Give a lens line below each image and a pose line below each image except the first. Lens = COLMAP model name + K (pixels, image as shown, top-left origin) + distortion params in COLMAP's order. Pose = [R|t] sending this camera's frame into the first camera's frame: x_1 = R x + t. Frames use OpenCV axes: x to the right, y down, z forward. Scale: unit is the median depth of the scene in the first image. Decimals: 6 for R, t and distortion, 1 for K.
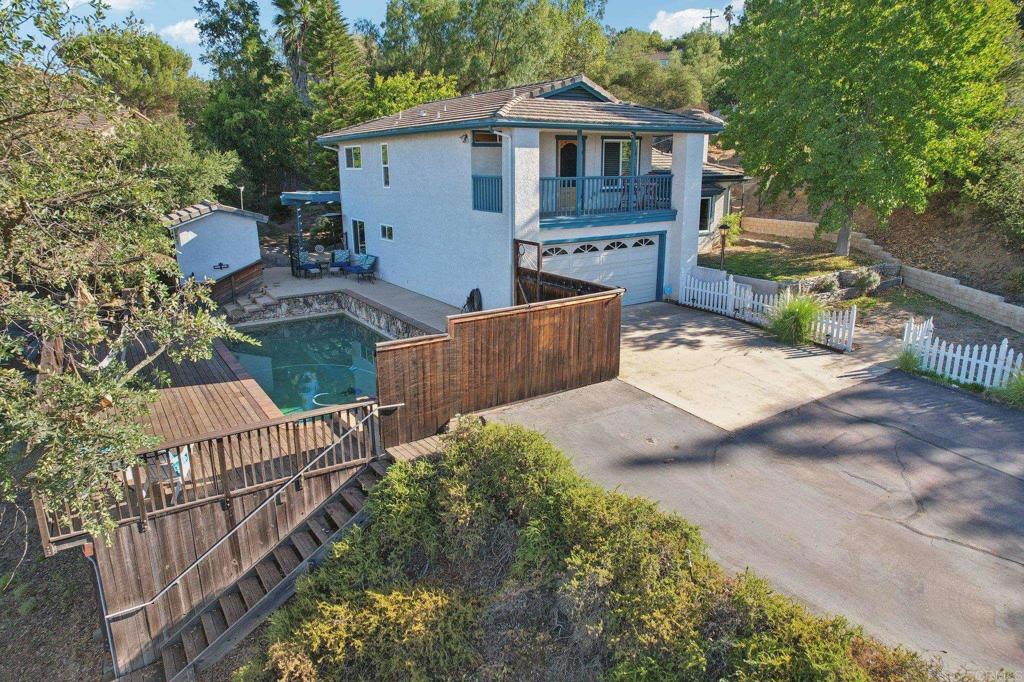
lens RADIAL K [[661.2, 0, 515.2], [0, 661.2, 336.7], [0, 0, 1]] dist [-0.068266, 0.061503]
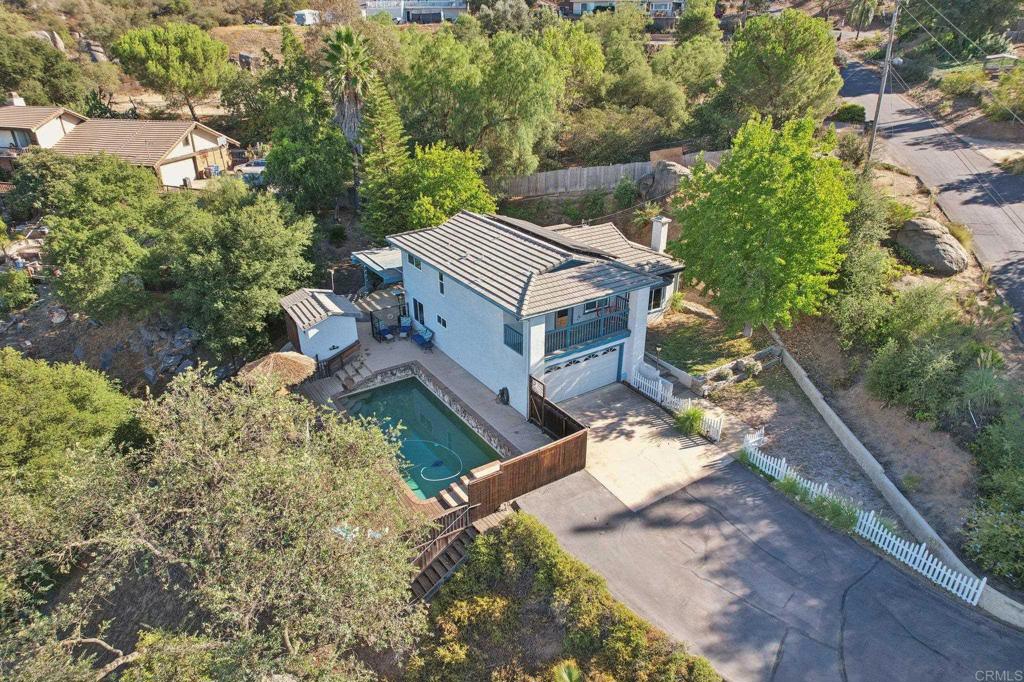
lens RADIAL K [[661.2, 0, 515.4], [0, 661.2, 342.9], [0, 0, 1]] dist [-0.068266, 0.061503]
pose [[0.999984, 0.005449, 0.001615, -0.047323], [-0.005651, 0.983434, 0.181177, -0.612560], [-0.000601, -0.181184, 0.983449, -0.772325]]
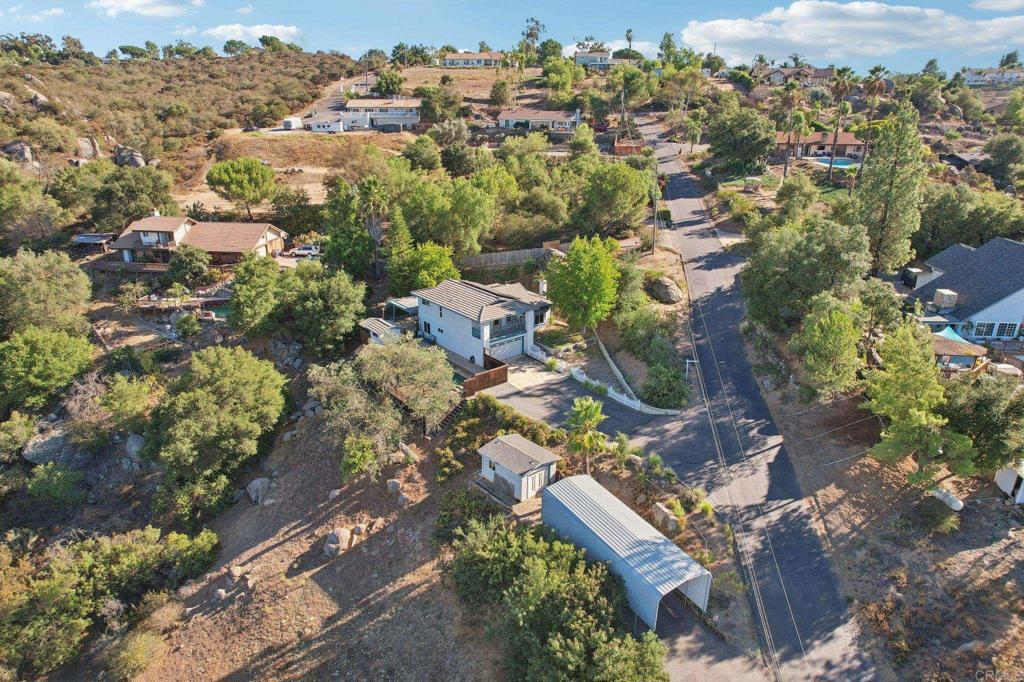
lens RADIAL K [[661.2, 0, 517.9], [0, 661.2, 347.7], [0, 0, 1]] dist [-0.068266, 0.061503]
pose [[0.994714, -0.022350, 0.100222, -0.230773], [0.011237, 0.993857, 0.110102, -0.678412], [-0.102068, -0.108394, 0.988854, -3.550354]]
